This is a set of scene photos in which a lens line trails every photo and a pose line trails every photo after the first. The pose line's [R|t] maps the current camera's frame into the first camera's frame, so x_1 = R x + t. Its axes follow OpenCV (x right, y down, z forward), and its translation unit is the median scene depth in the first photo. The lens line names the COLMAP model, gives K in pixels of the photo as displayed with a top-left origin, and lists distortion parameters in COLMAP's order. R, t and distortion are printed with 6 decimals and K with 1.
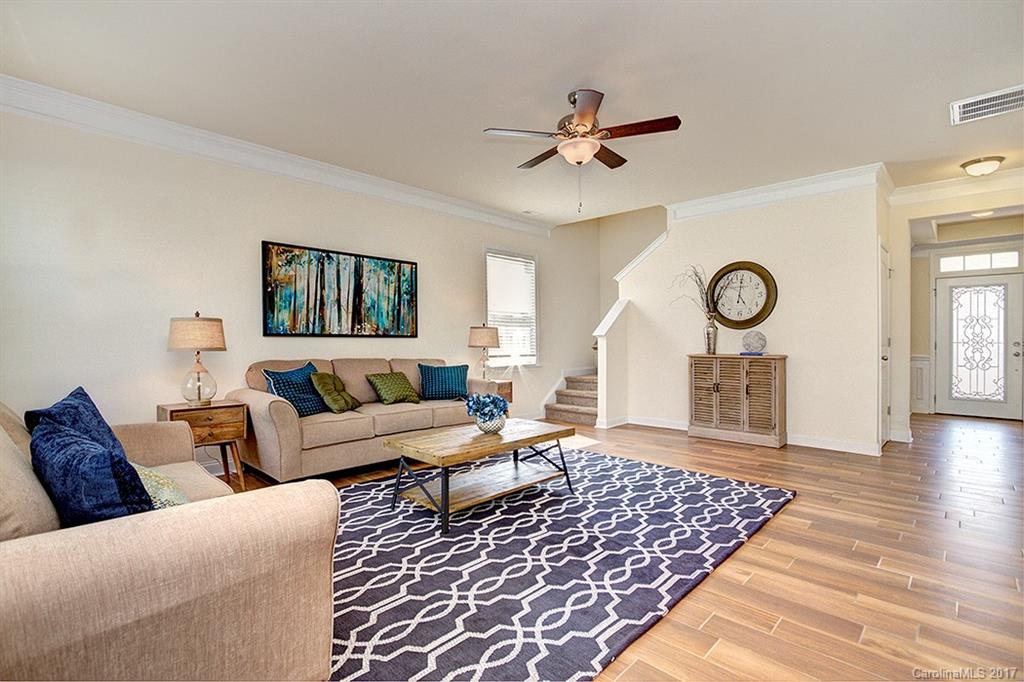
lens RADIAL K [[474.1, 0, 511.0], [0, 474.1, 343.3], [0, 0, 1]] dist [-0.021397, 0.000734]
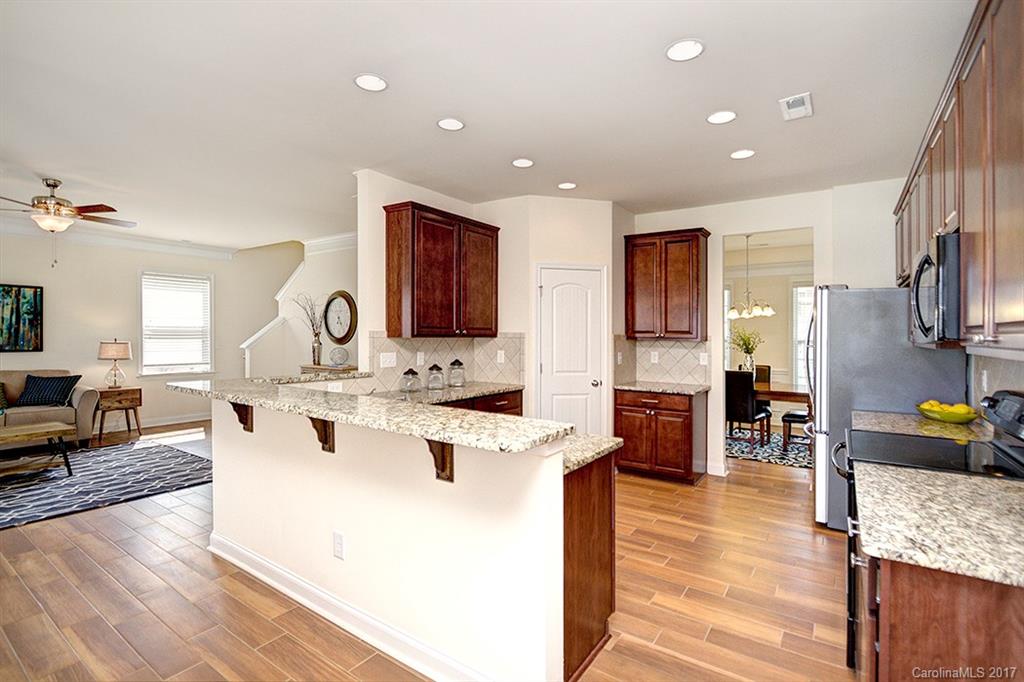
lens RADIAL K [[474.1, 0, 511.8], [0, 474.1, 334.3], [0, 0, 1]] dist [-0.021397, 0.000734]
pose [[0.987073, 0.006419, 0.160140, 0.823781], [-0.004713, 0.999928, -0.011031, -0.050808], [-0.160199, 0.010134, 0.987033, -0.333545]]
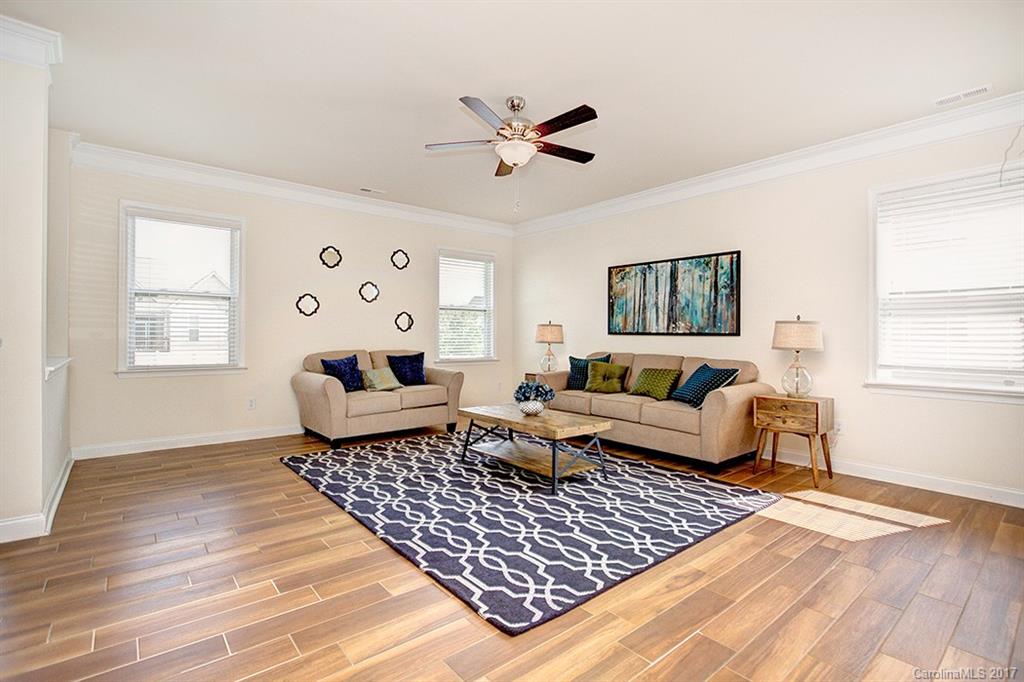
lens RADIAL K [[474.1, 0, 509.4], [0, 474.1, 337.3], [0, 0, 1]] dist [-0.021397, 0.000734]
pose [[-0.106633, 0.000056, -0.994298, 0.780423], [-0.017141, 0.999851, 0.001895, -0.004147], [0.994151, 0.017245, -0.106616, 0.733407]]
